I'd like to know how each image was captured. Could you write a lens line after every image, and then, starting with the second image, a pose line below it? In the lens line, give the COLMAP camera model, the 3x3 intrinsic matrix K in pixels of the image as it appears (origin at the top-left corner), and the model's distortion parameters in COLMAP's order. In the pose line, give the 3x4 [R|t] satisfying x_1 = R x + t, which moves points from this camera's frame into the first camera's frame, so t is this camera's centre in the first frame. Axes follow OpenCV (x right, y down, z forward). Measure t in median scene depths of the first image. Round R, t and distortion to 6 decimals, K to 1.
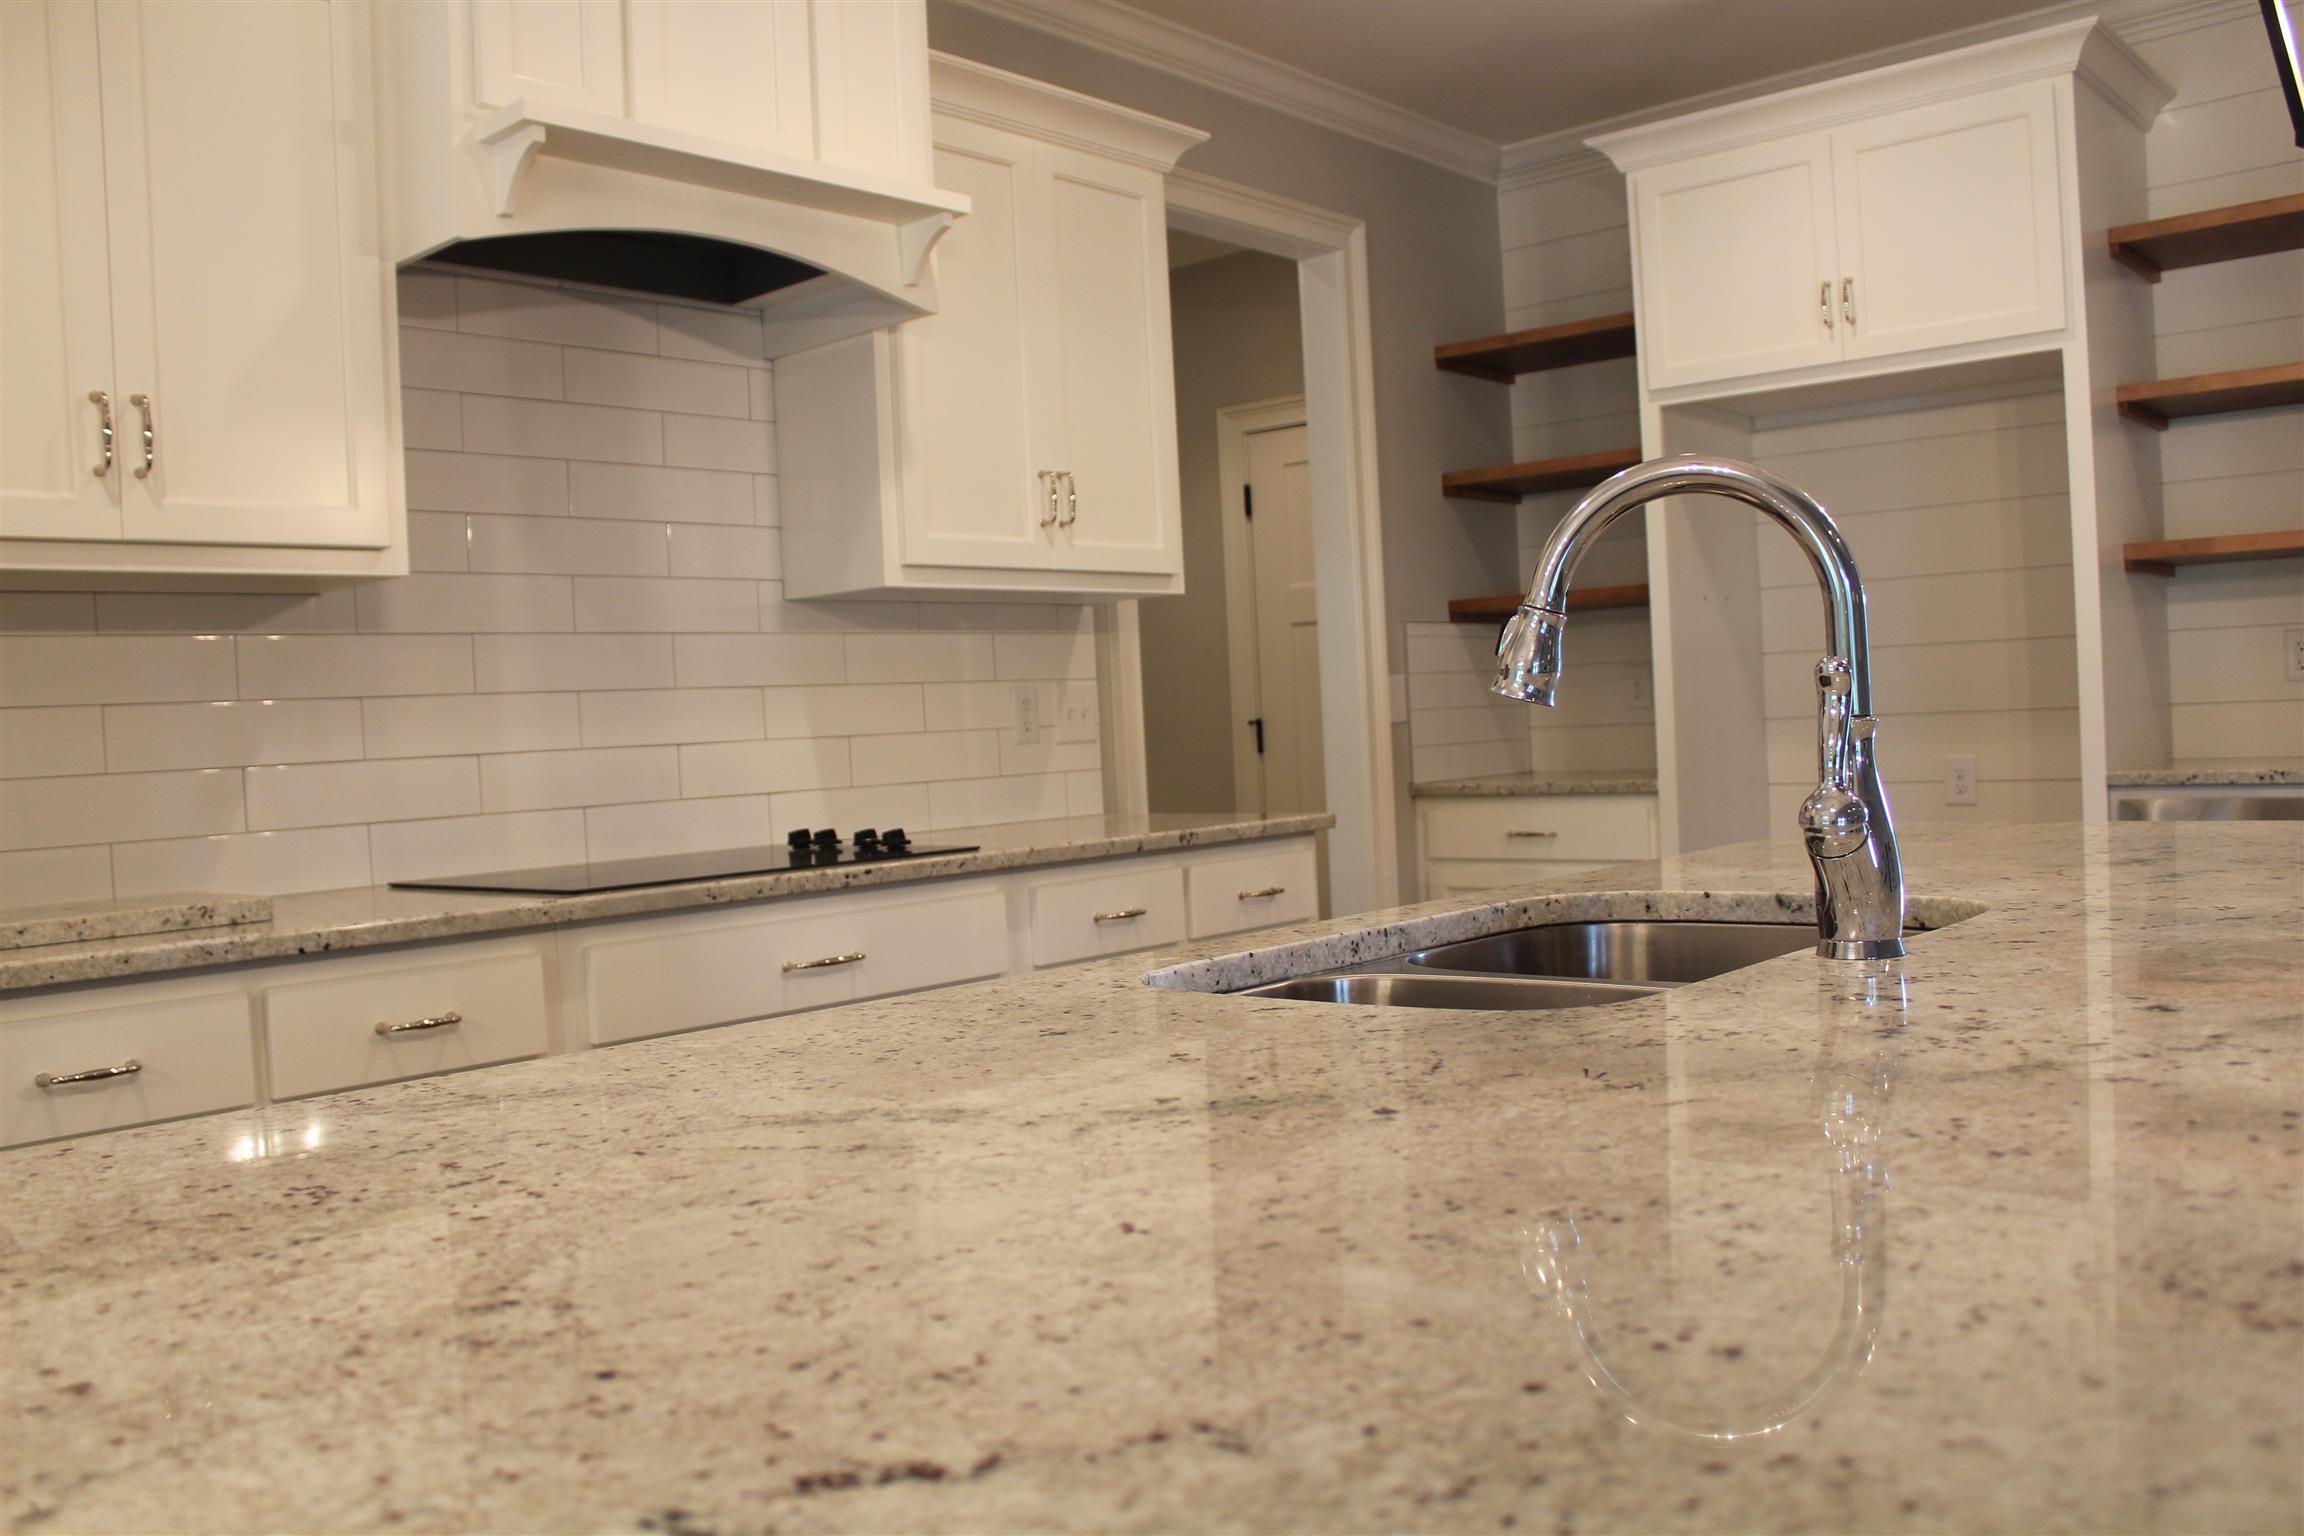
lens RADIAL K [[1911.6, 0, 1152.0], [0, 1911.6, 768.0], [0, 0, 1]] dist [-0.168208, 0.137895]
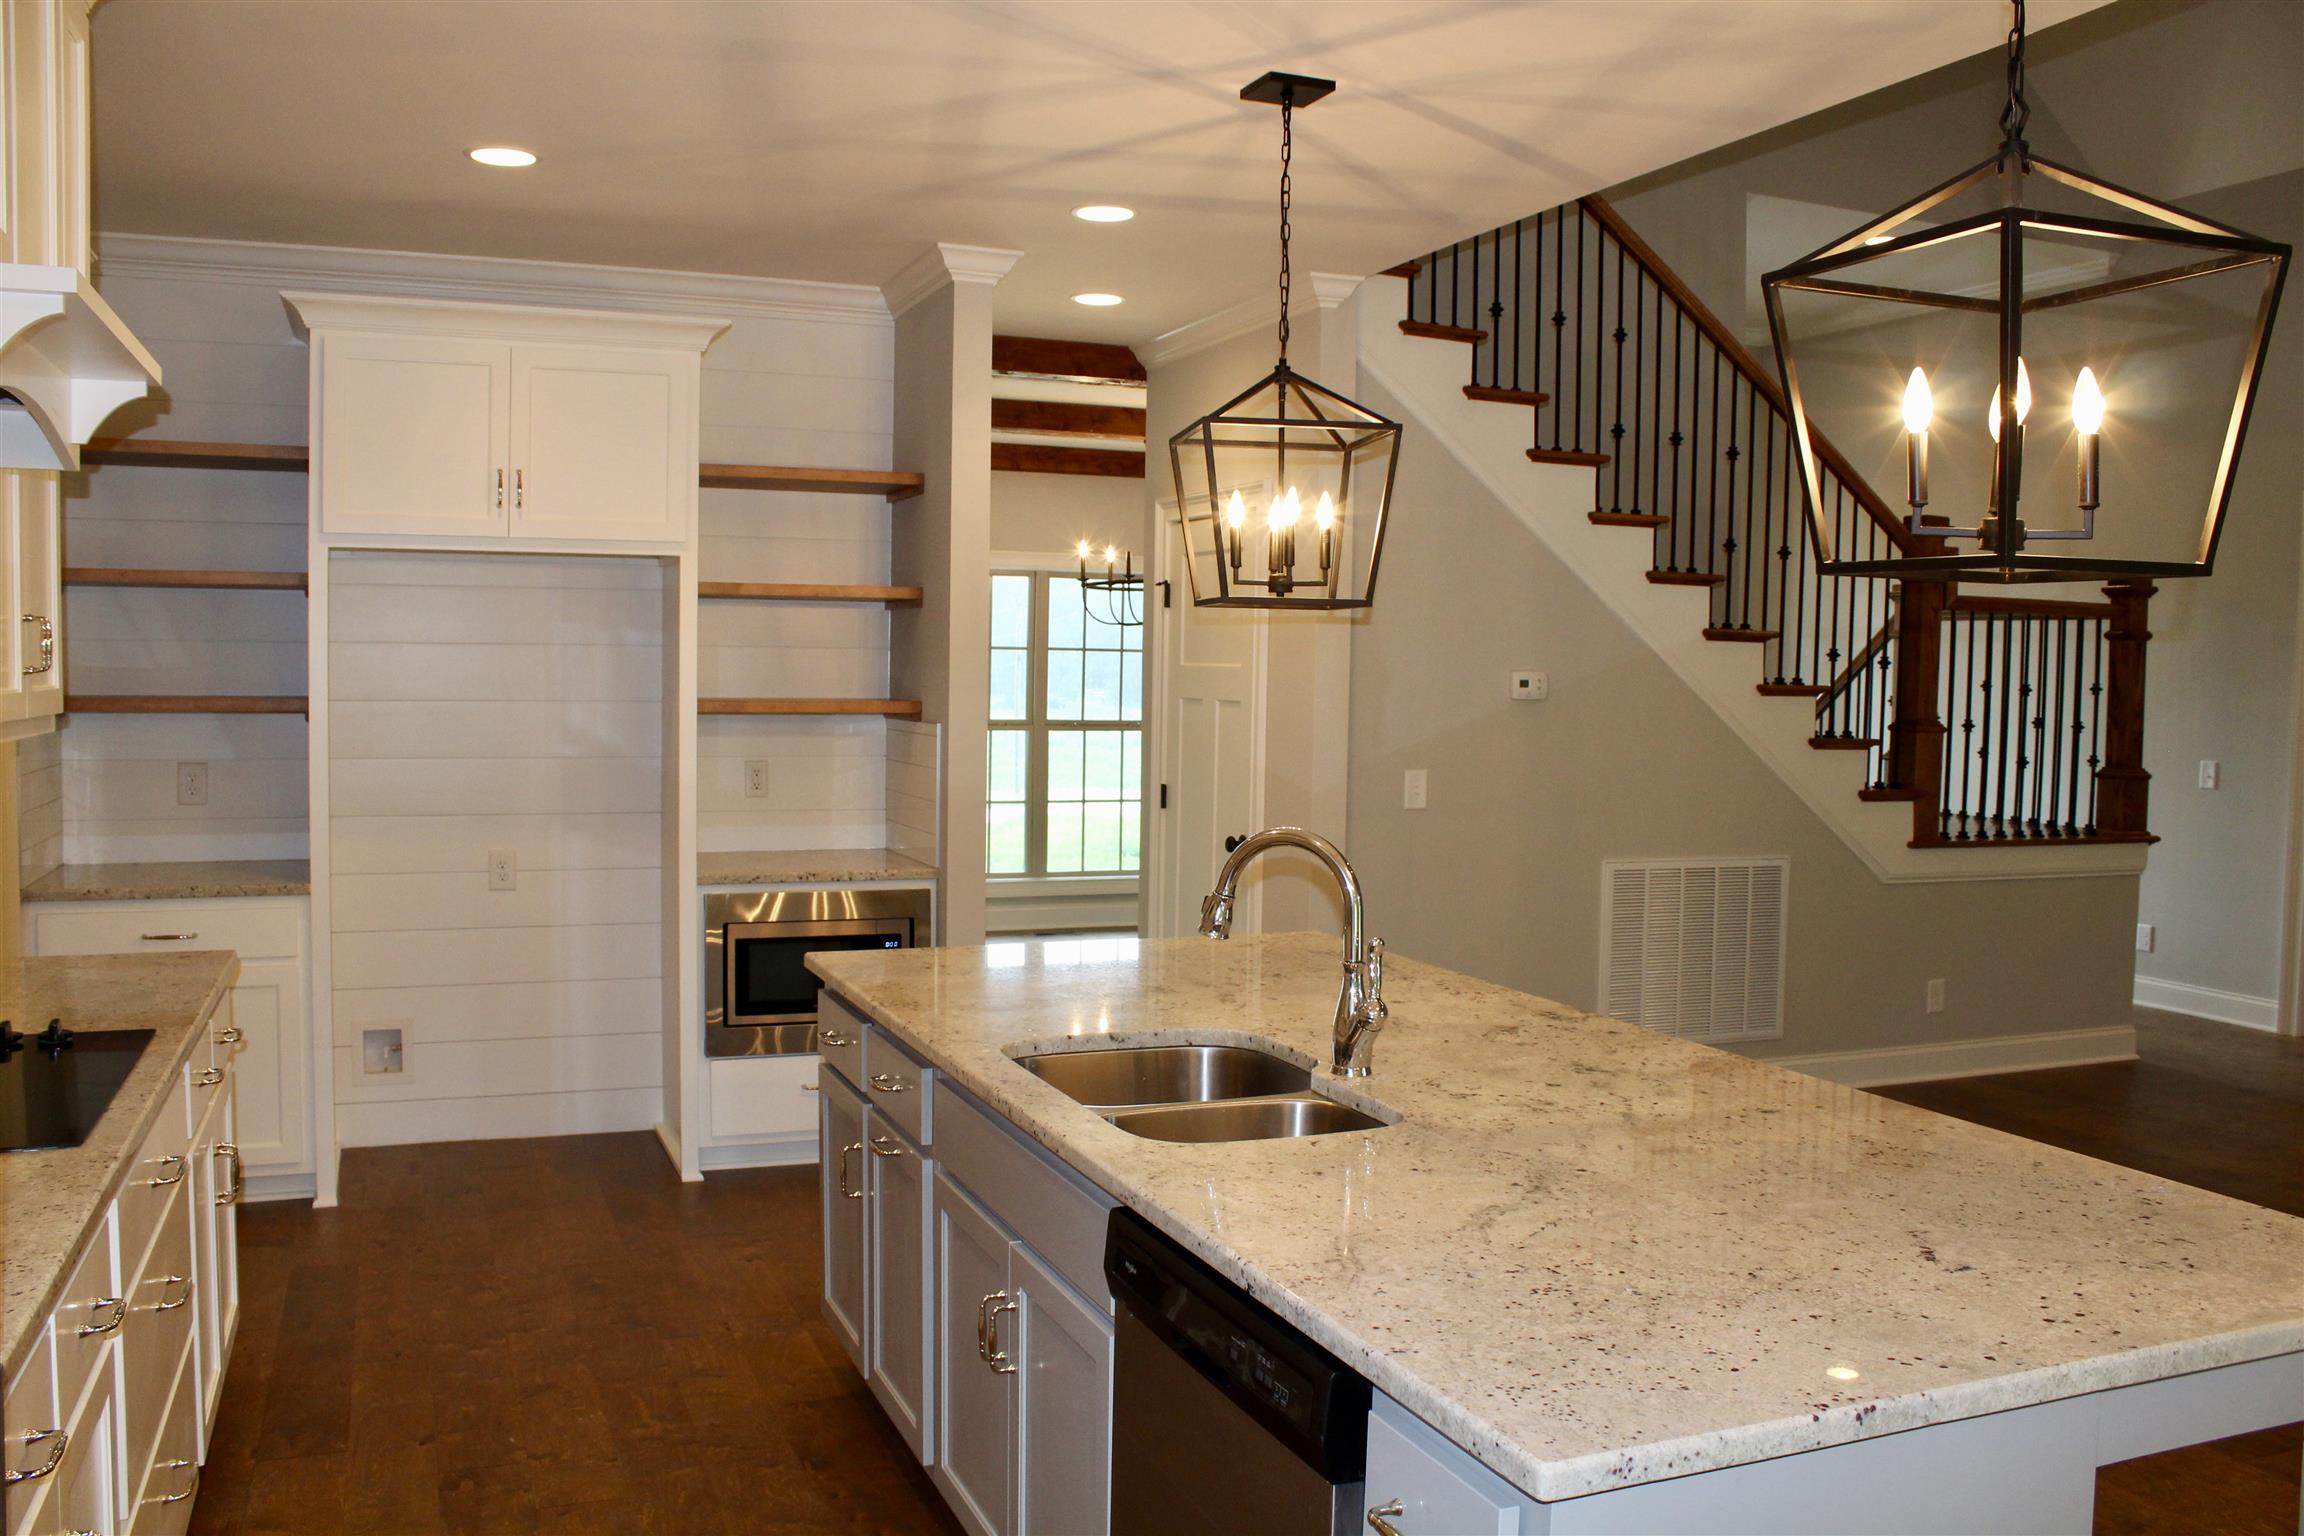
lens RADIAL K [[1911.6, 0, 1152.0], [0, 1911.6, 768.0], [0, 0, 1]] dist [-0.168208, 0.137895]
pose [[0.448638, 0.007688, 0.893680, -0.538916], [-0.019774, 0.999804, 0.001326, -0.079734], [-0.893495, -0.018267, 0.448702, 0.081986]]
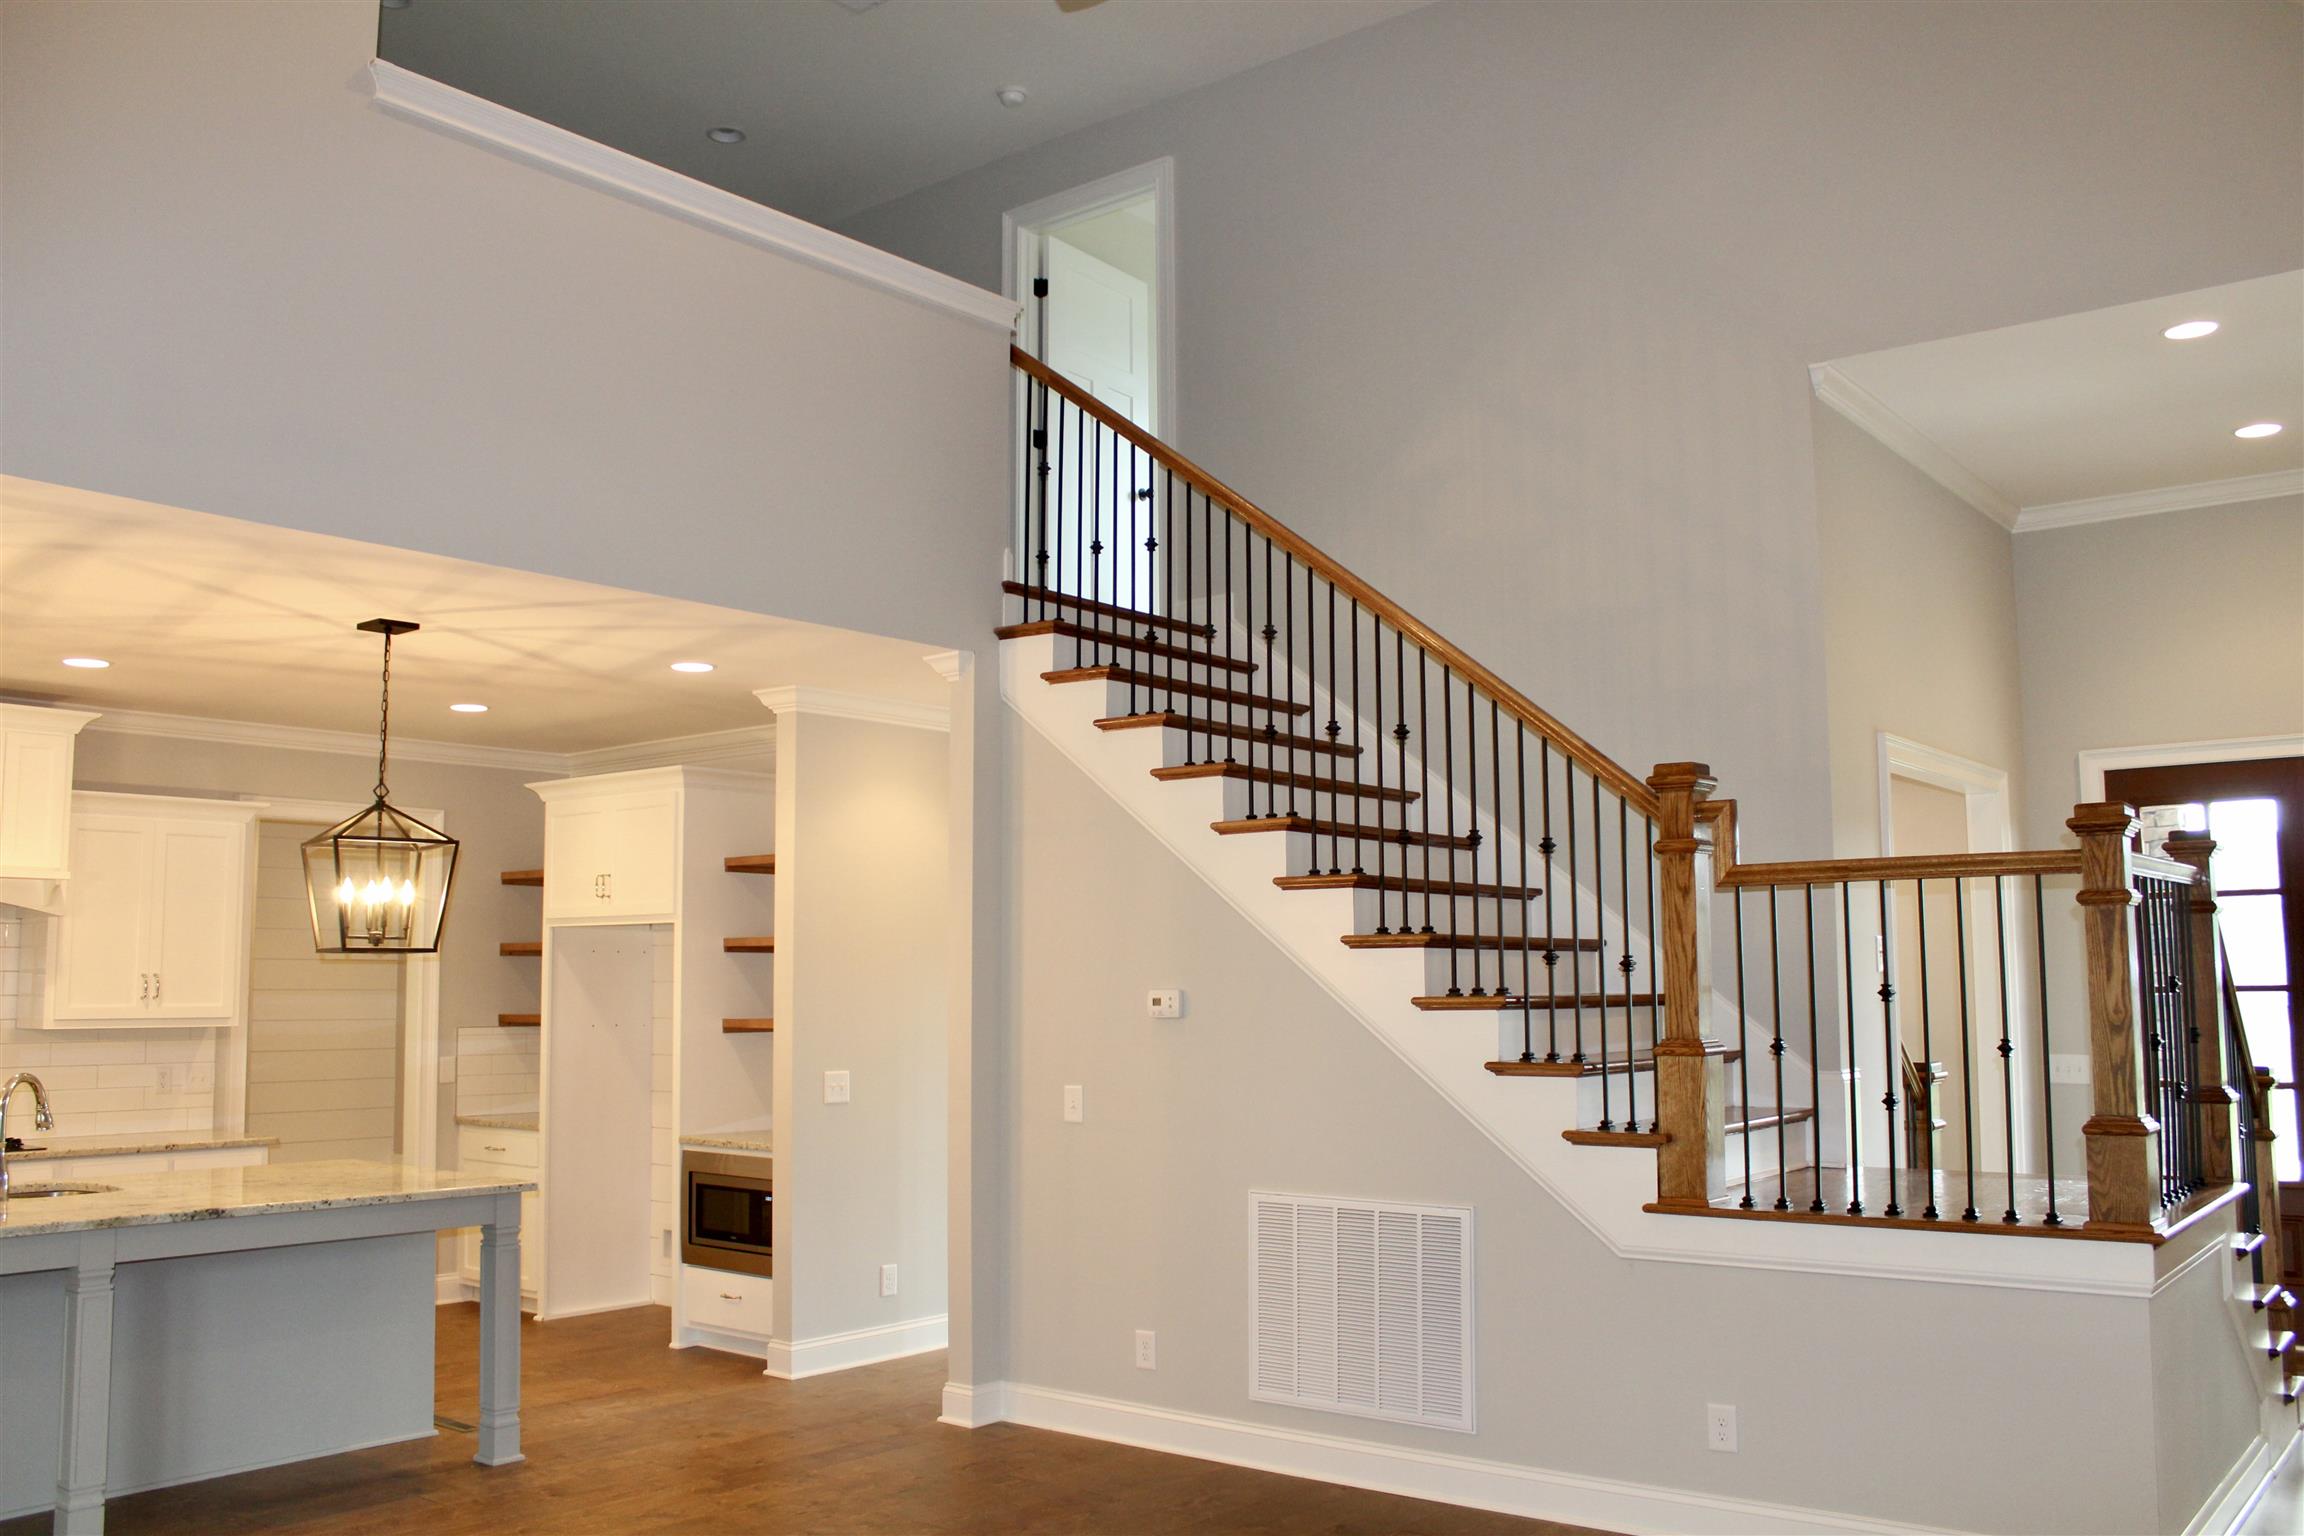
lens RADIAL K [[1911.6, 0, 1152.0], [0, 1911.6, 768.0], [0, 0, 1]] dist [-0.168208, 0.137895]
pose [[0.997941, 0.046053, 0.044649, 0.865643], [-0.039564, 0.989827, -0.136665, -0.127787], [-0.050488, 0.134617, 0.989611, -1.032364]]
